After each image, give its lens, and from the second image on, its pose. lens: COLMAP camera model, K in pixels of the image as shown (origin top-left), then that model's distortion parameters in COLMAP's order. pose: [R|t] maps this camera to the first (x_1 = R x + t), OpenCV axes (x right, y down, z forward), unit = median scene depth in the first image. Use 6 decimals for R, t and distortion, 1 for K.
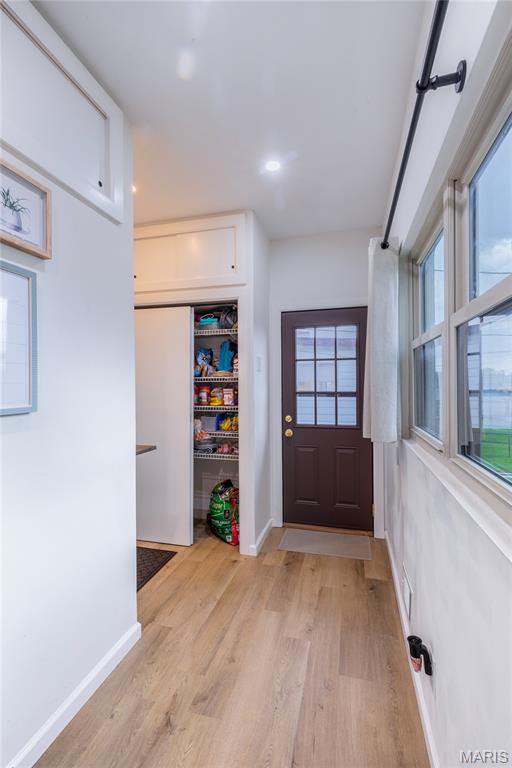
lens RADIAL K [[344.9, 0, 257.9], [0, 344.9, 383.0], [0, 0, 1]] dist [0.004609, -0.000349]
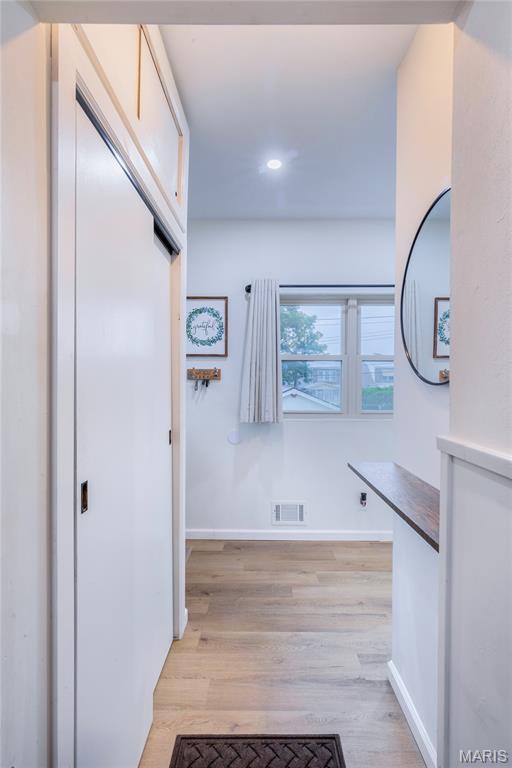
lens RADIAL K [[344.9, 0, 257.0], [0, 344.9, 383.9], [0, 0, 1]] dist [0.004609, -0.000349]
pose [[-0.241710, 0.006077, 0.970330, -1.081739], [-0.001382, 0.999977, -0.006607, 0.016117], [-0.970348, -0.002938, -0.241696, 1.505475]]
